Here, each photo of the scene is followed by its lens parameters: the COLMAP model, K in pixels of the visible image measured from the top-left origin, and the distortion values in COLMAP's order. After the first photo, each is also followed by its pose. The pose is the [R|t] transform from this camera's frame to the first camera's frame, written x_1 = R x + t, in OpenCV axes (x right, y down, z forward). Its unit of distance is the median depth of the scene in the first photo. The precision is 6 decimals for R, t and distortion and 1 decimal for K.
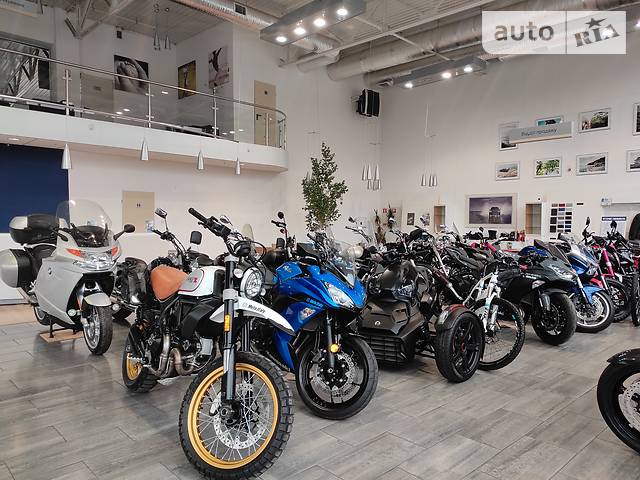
lens RADIAL K [[464.2, 0, 320.0], [0, 464.2, 240.0], [0, 0, 1]] dist [0.037088, -0.002110]
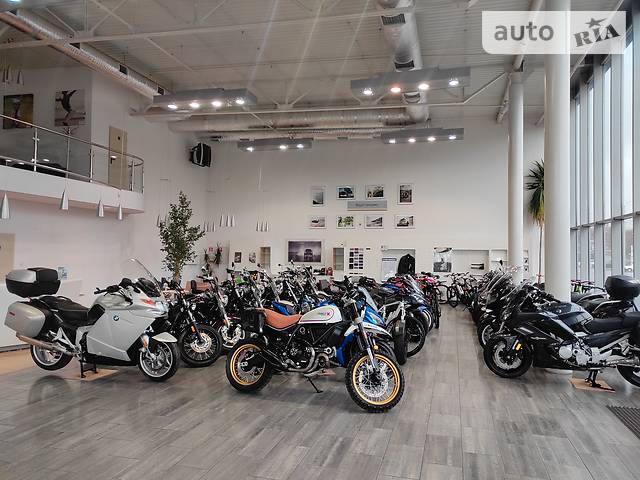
lens RADIAL K [[462.2, 0, 320.0], [0, 462.2, 240.0], [0, 0, 1]] dist [0.027167, -0.001586]
pose [[0.857379, 0.019457, 0.514318, -0.267931], [0.013022, 0.998145, -0.059467, -0.020501], [-0.514521, 0.057683, 0.855535, -0.114977]]
